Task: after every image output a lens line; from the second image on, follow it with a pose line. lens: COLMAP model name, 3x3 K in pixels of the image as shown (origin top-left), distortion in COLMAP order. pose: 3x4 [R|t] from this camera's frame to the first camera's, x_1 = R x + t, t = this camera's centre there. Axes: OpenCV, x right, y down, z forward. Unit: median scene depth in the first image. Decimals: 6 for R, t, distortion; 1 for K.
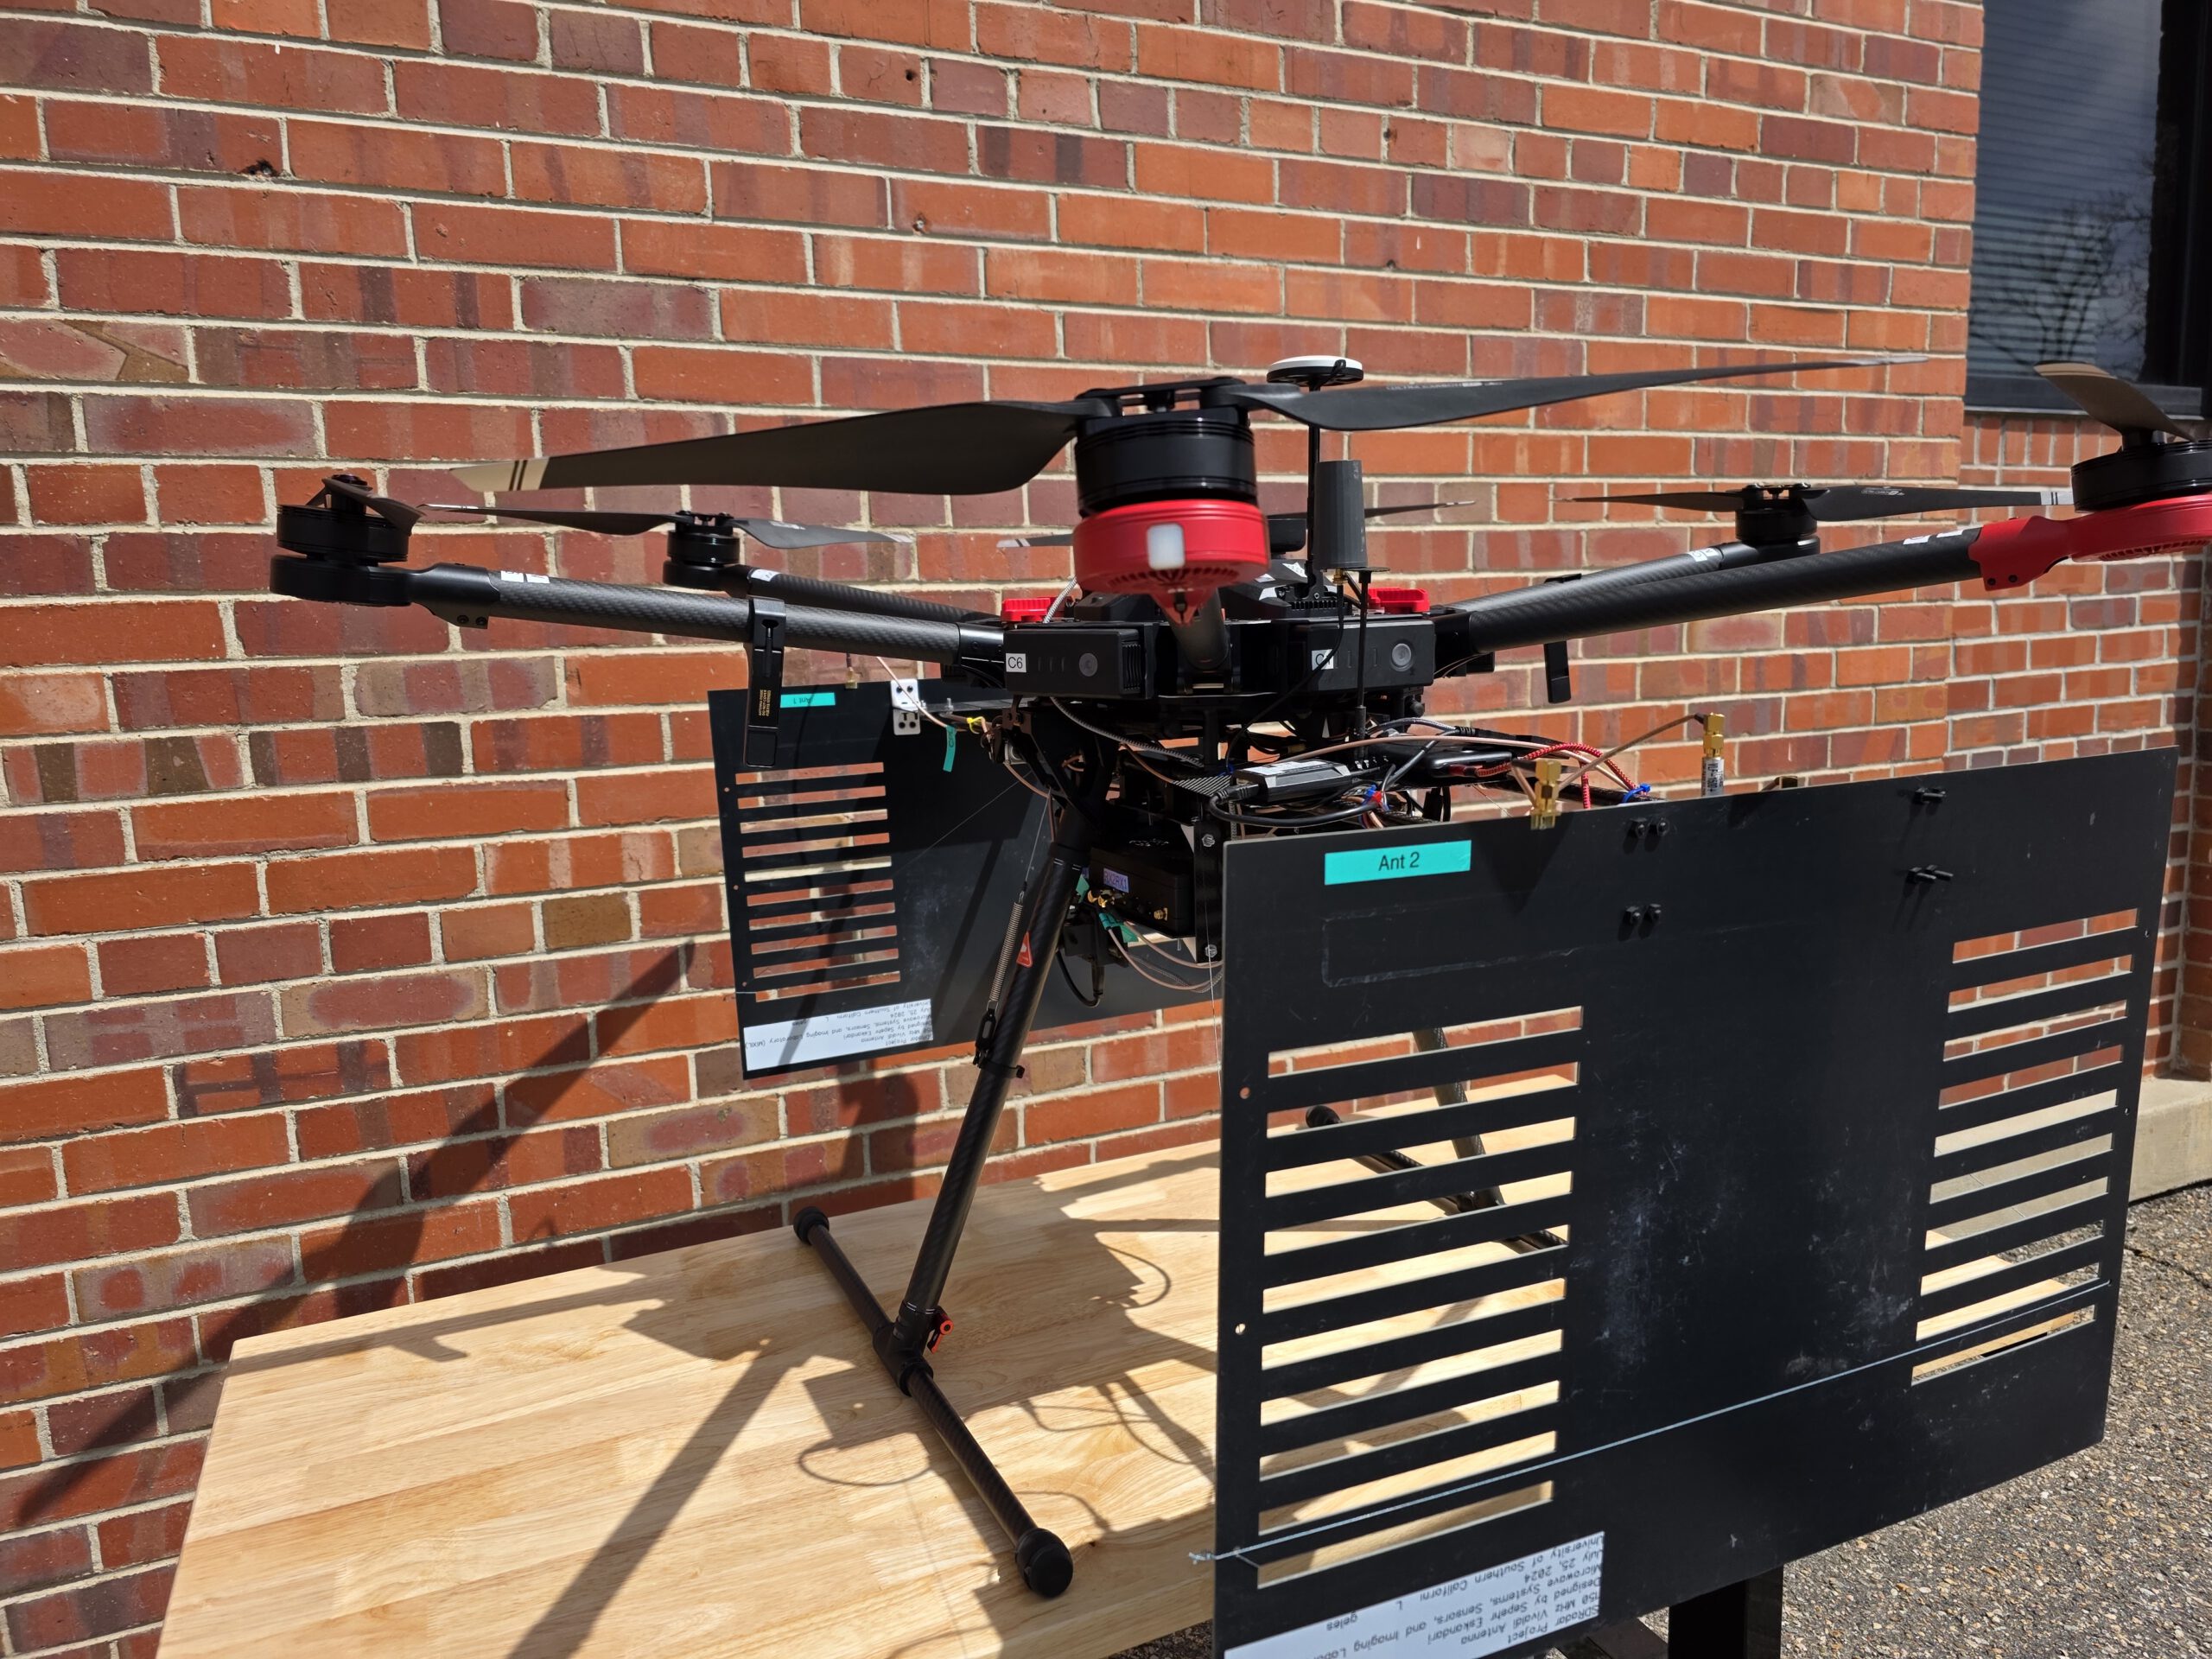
lens RADIAL K [[1487.8, 0, 1139.0], [0, 1487.8, 819.0], [0, 0, 1]] dist [0.047859, -0.046429]
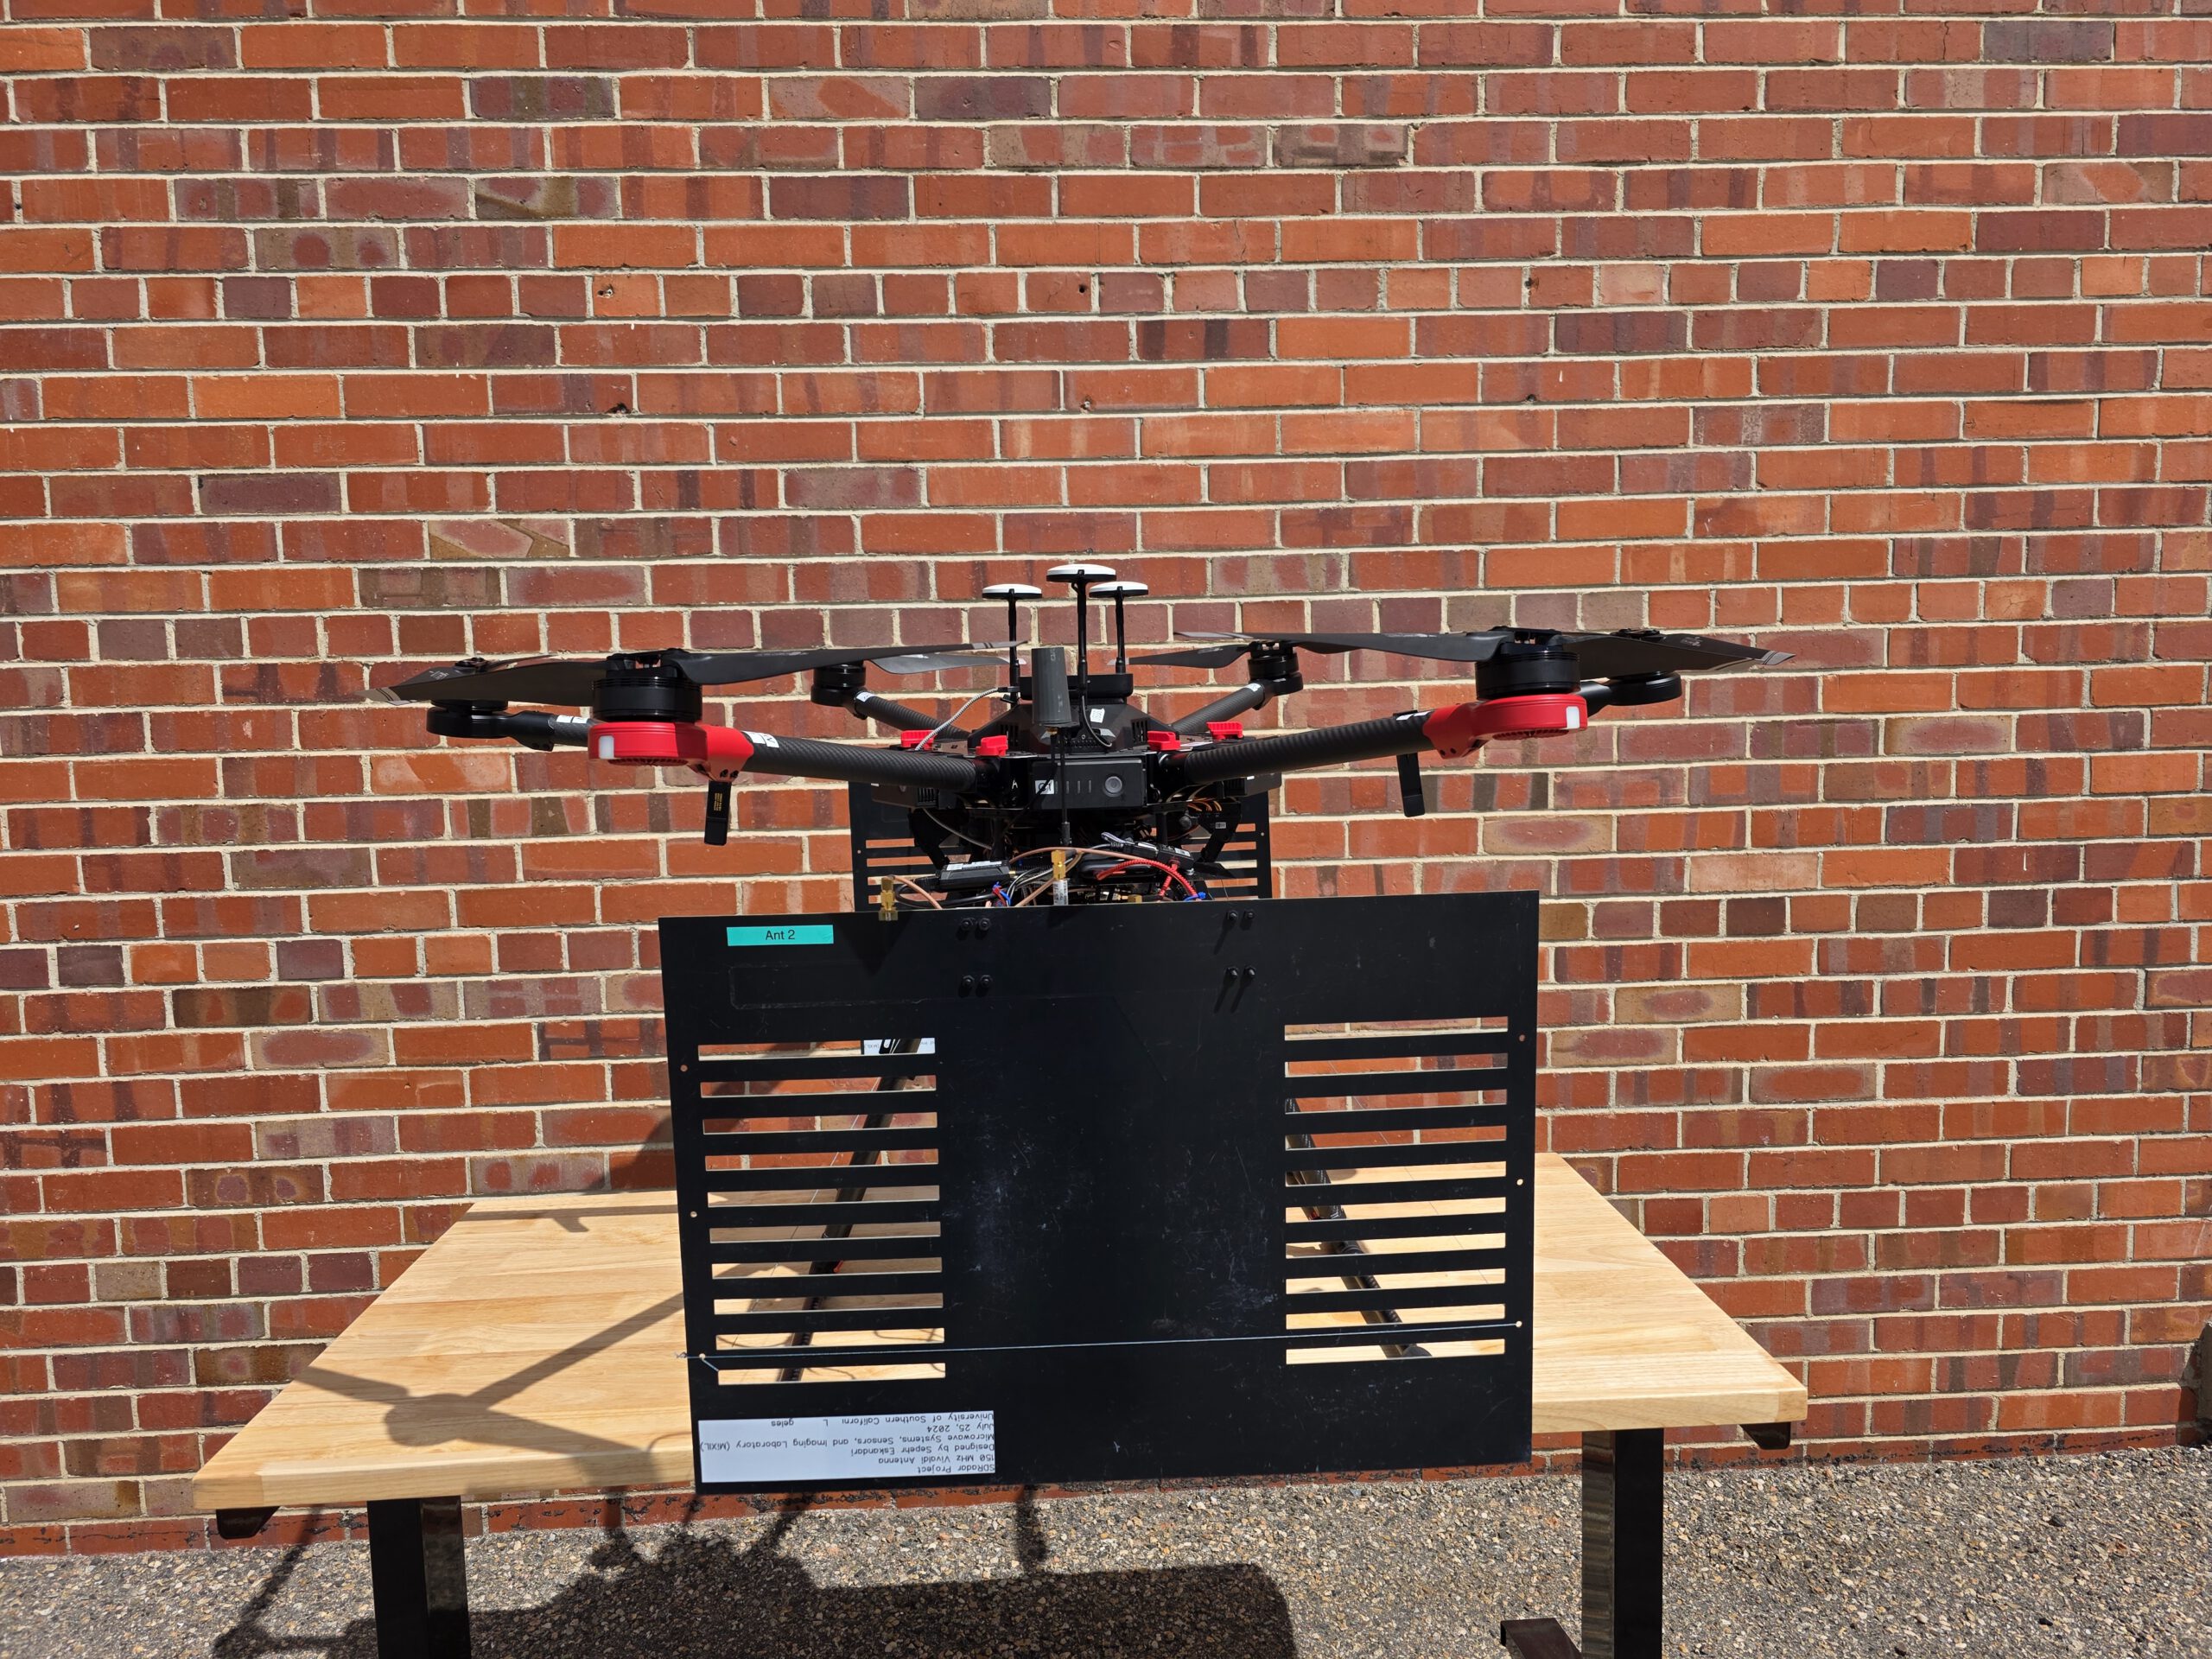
lens RADIAL K [[1487.8, 0, 1130.8], [0, 1487.8, 802.0], [0, 0, 1]] dist [0.047859, -0.046429]
pose [[0.929990, 0.038425, -0.365571, 0.369541], [-0.054841, 0.997895, -0.034624, -0.026761], [0.363471, 0.052248, 0.930139, -0.129311]]
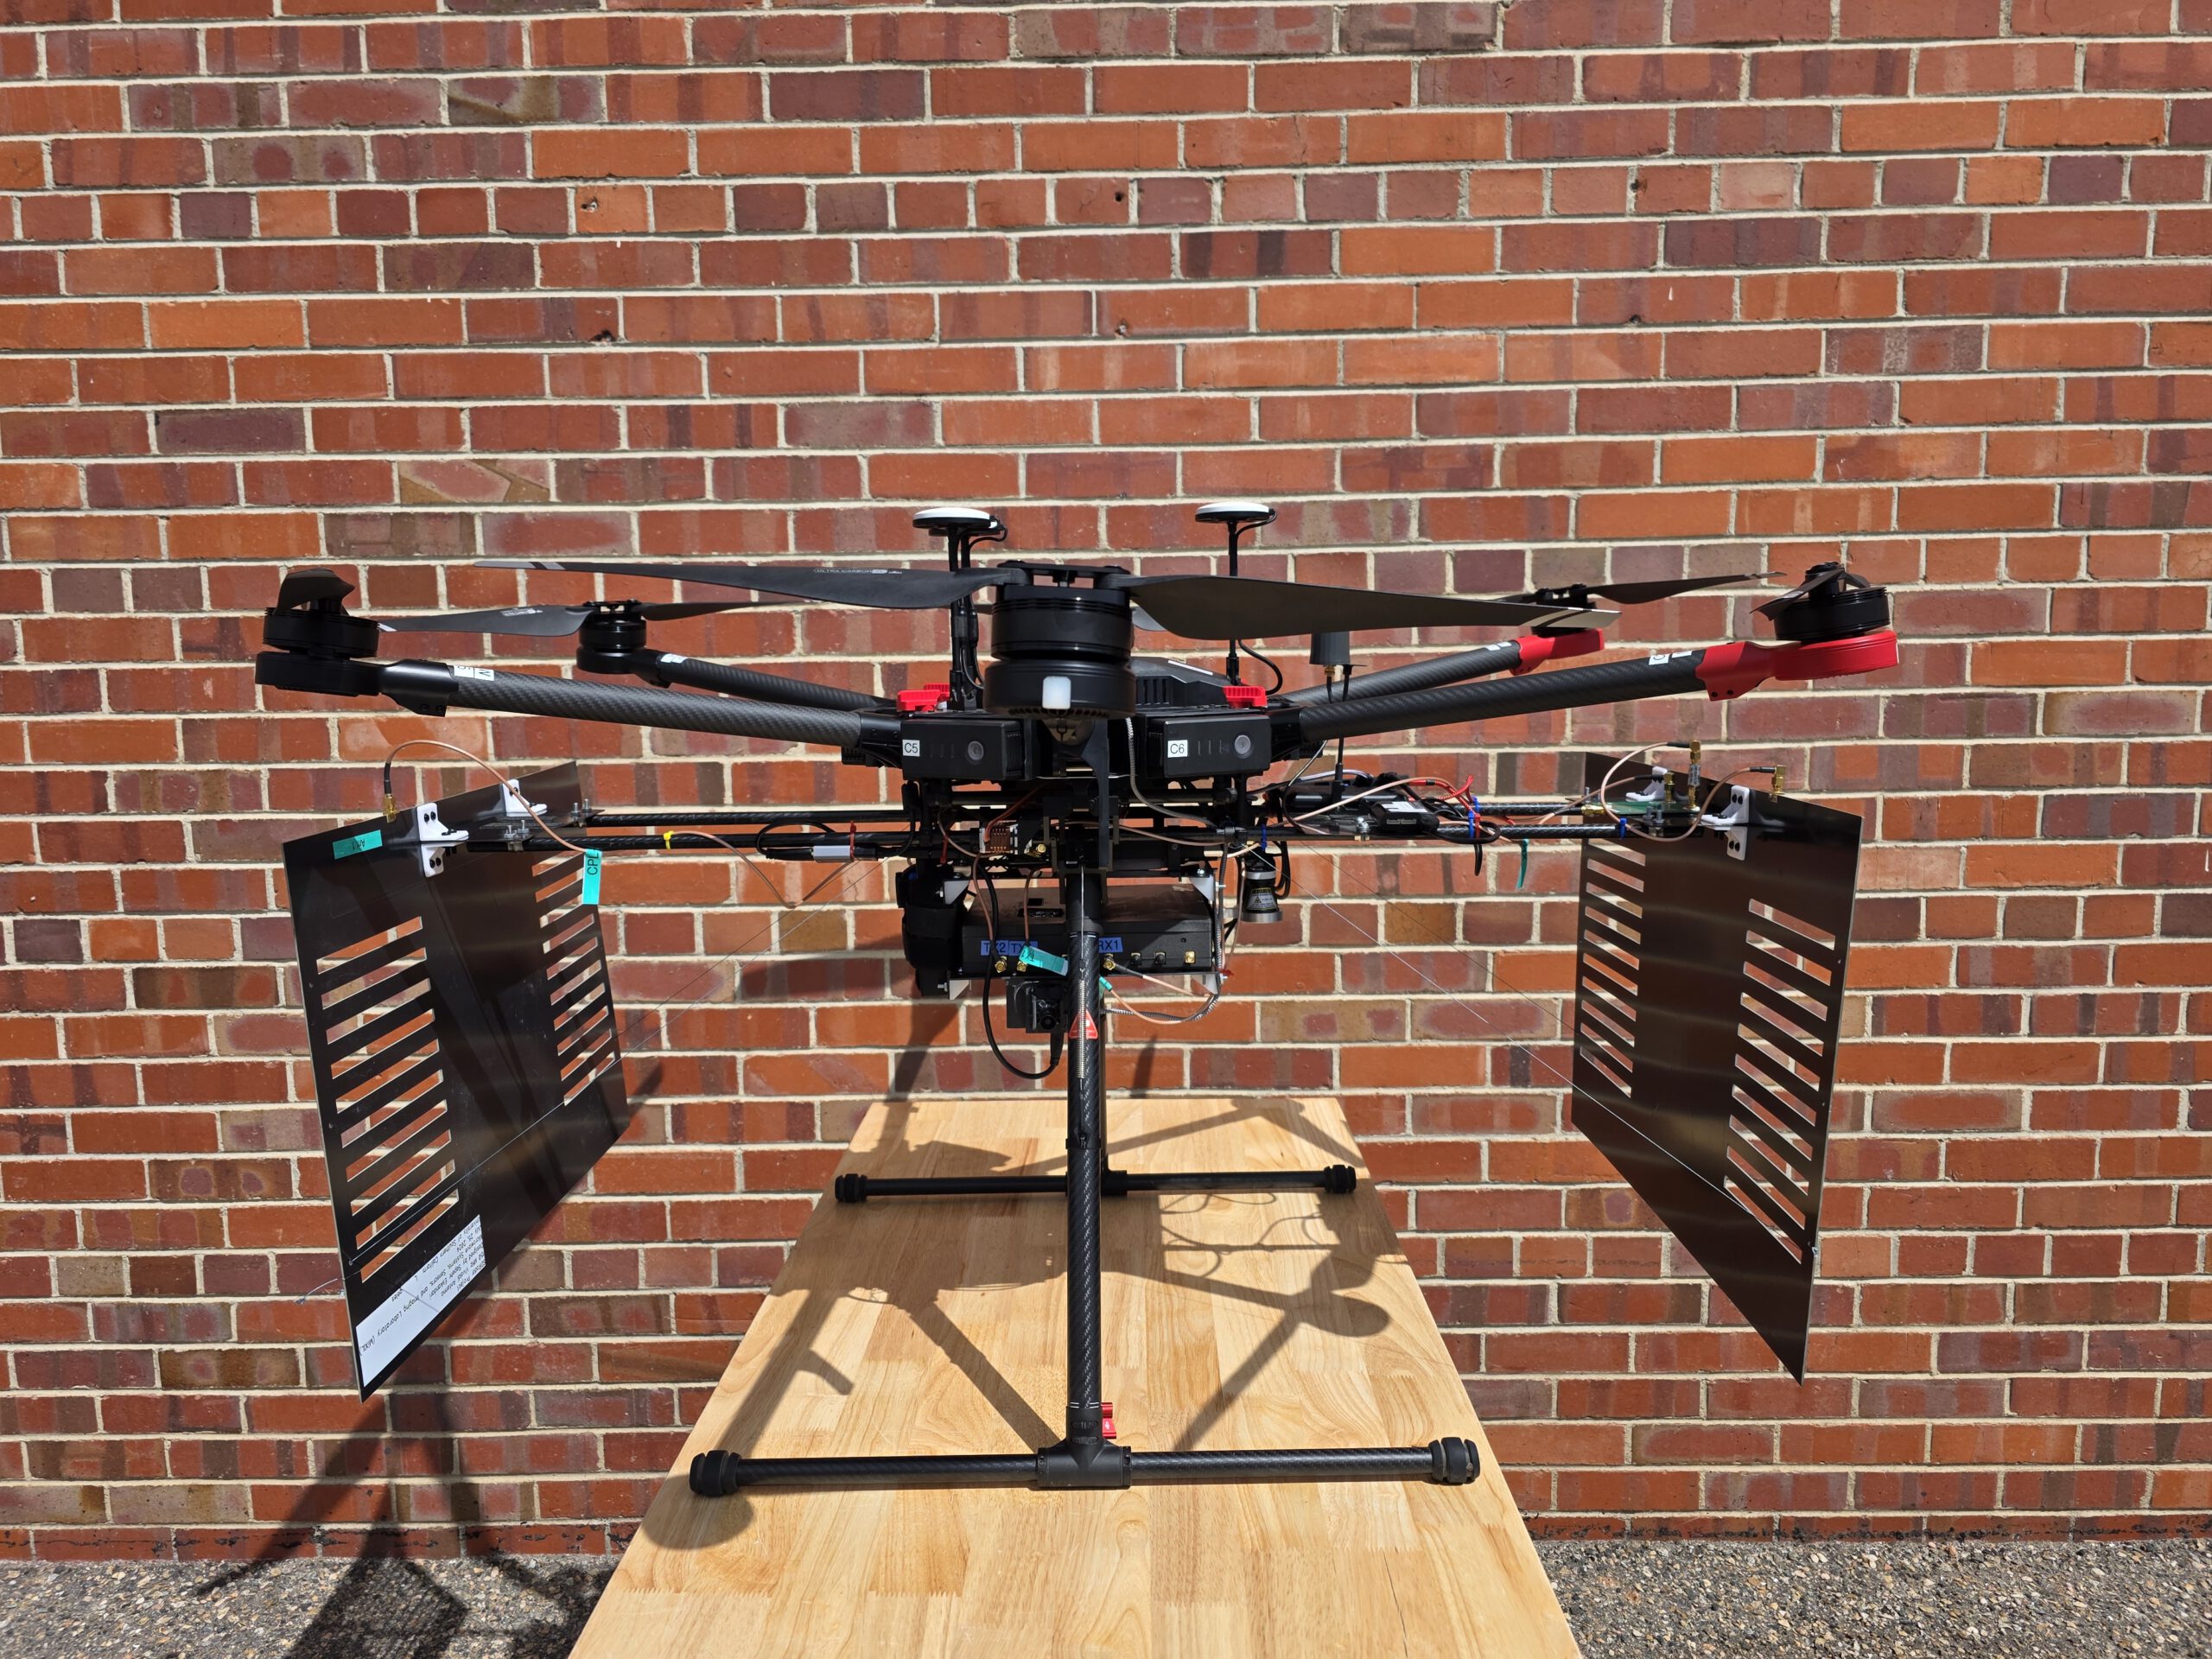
lens RADIAL K [[1487.8, 0, 1104.0], [0, 1487.8, 801.4], [0, 0, 1]] dist [0.047859, -0.046429]
pose [[0.906104, 0.059050, -0.418914, 0.336440], [-0.069156, 0.997566, -0.008968, -0.041008], [0.417365, 0.037097, 0.907981, 0.009661]]
